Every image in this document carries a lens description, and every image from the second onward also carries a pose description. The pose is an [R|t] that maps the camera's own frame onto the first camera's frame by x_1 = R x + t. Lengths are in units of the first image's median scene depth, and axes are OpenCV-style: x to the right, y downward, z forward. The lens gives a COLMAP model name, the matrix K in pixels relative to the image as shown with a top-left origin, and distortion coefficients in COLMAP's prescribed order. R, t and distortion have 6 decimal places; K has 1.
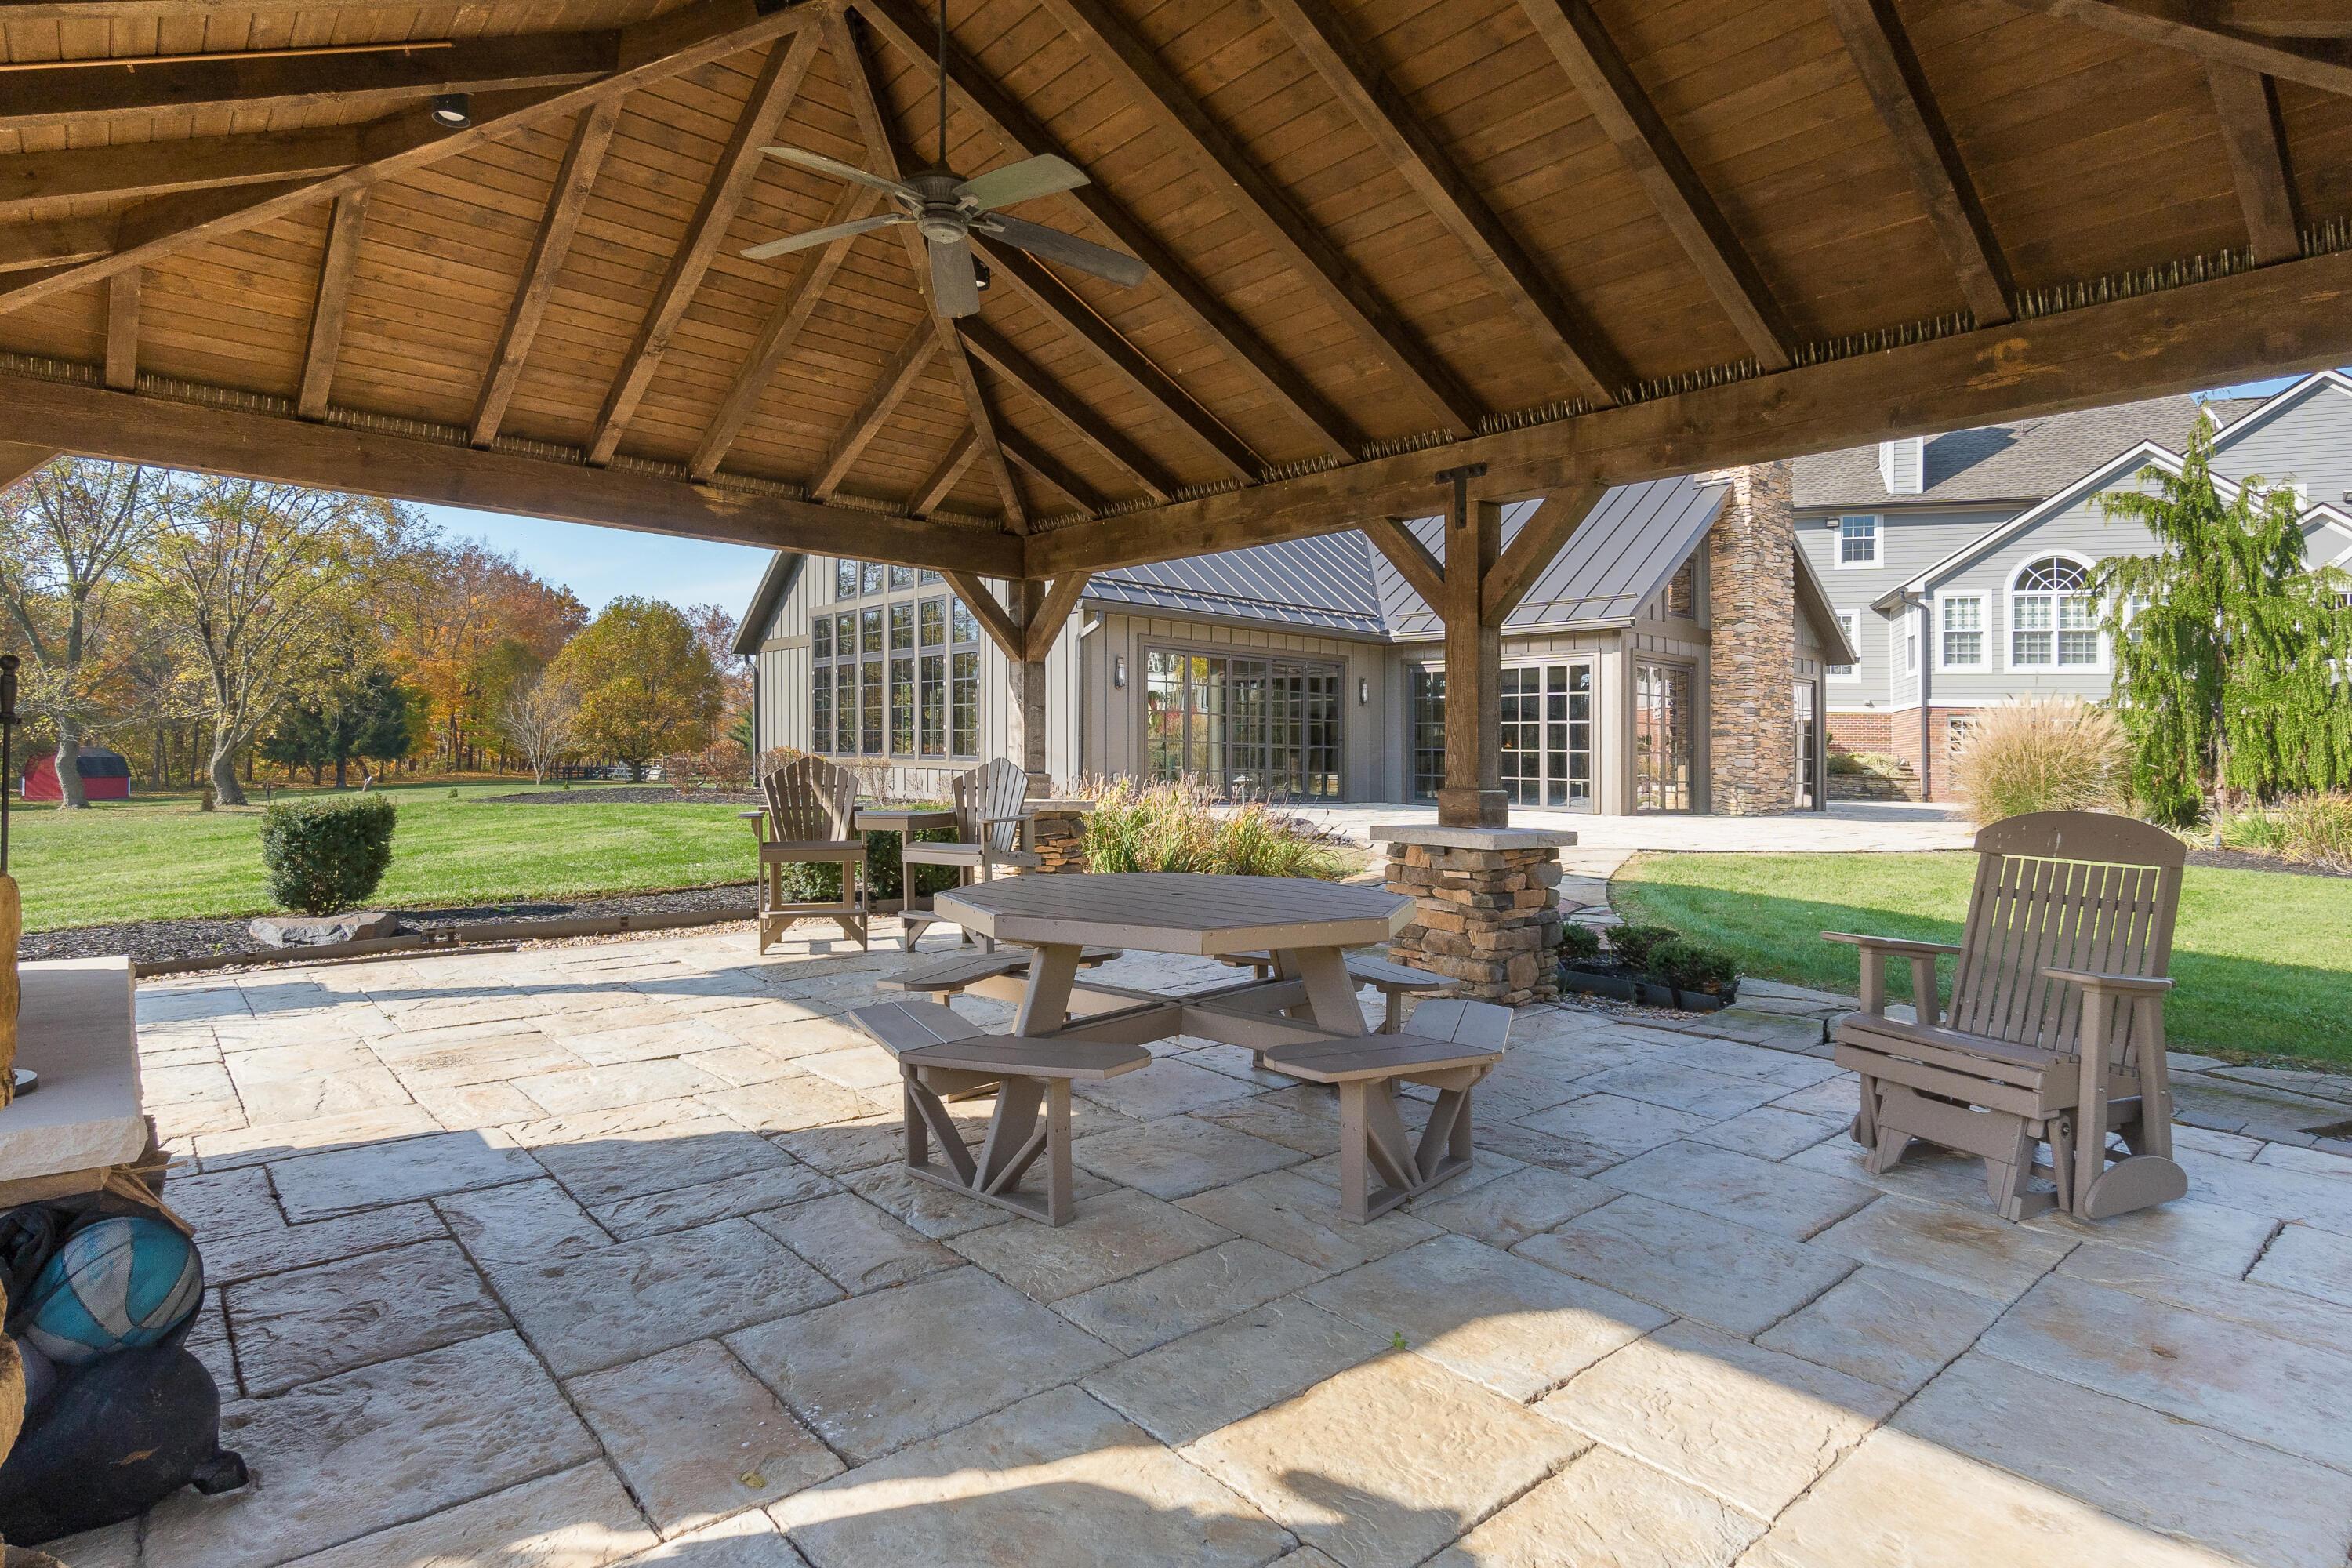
lens RADIAL K [[1274.2, 0, 1108.3], [0, 1274.2, 672.1], [0, 0, 1]] dist [-0.001754, -0.000183]
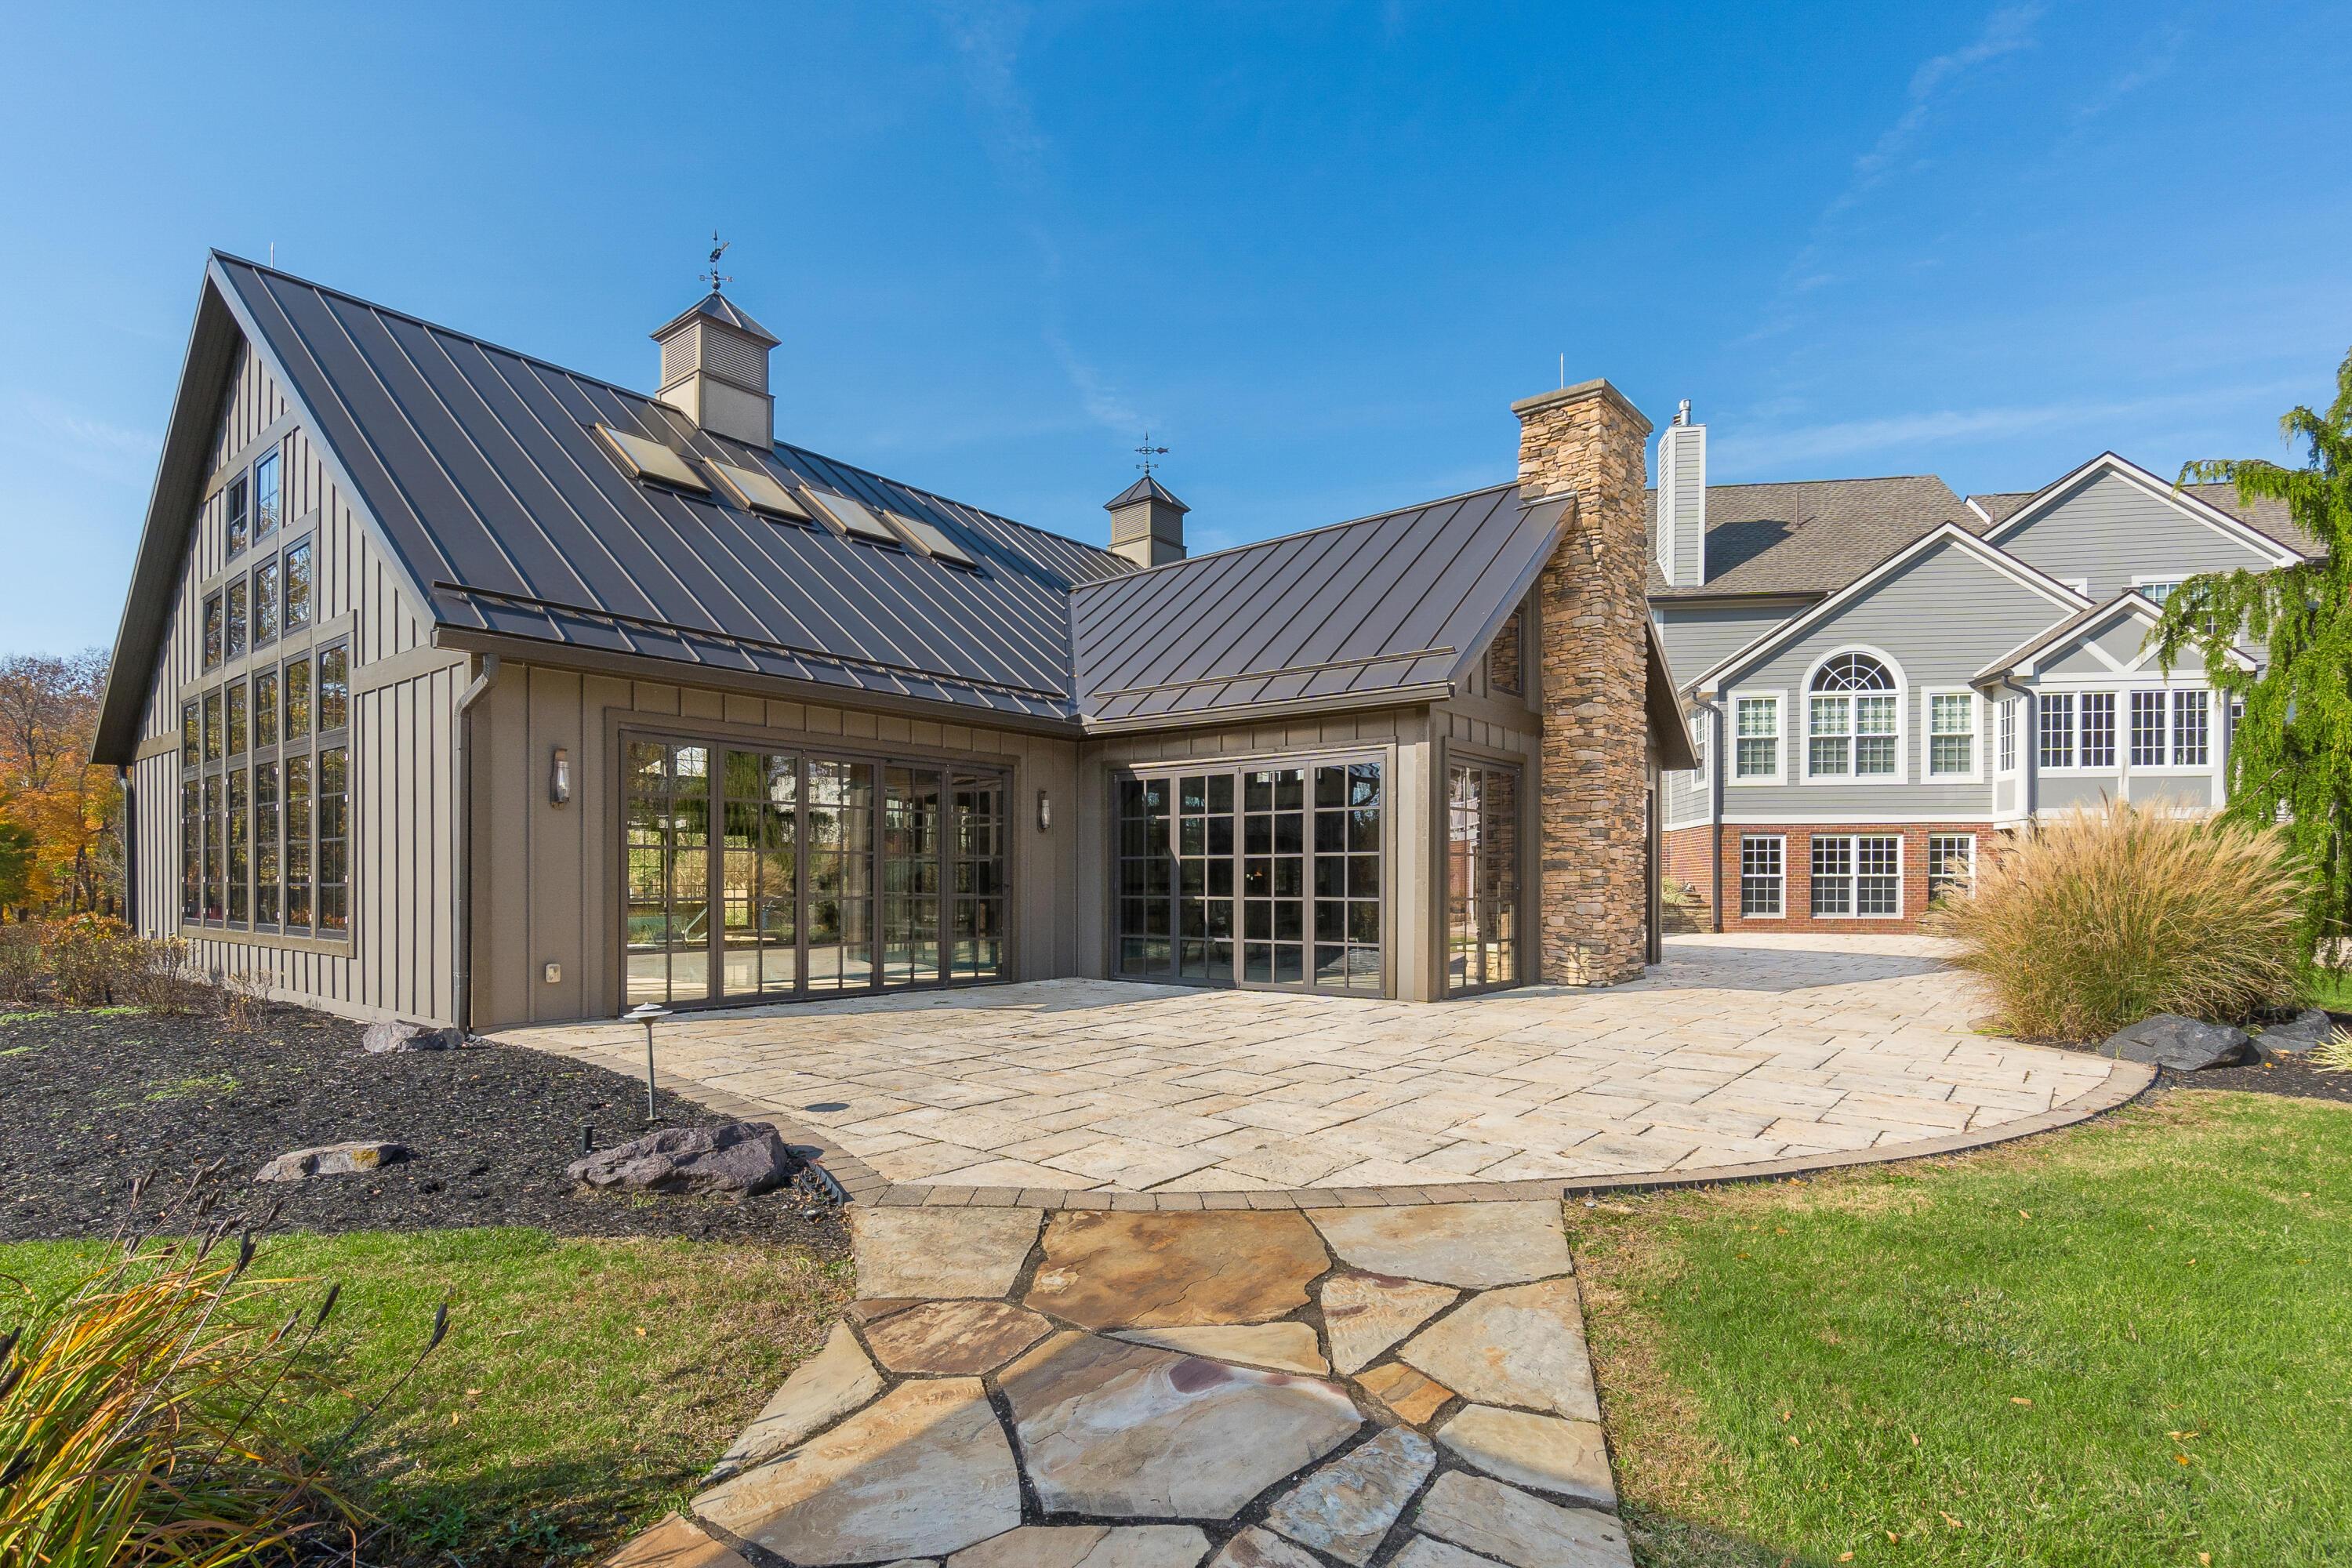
lens RADIAL K [[1199.7, 0, 1120.4], [0, 1199.7, 838.8], [0, 0, 1]] dist [0.002737, 0.001216]
pose [[0.982520, -0.014691, 0.185575, 0.086863], [0.008750, 0.999424, 0.032792, 0.006874], [-0.185950, -0.030595, 0.982083, 0.271631]]
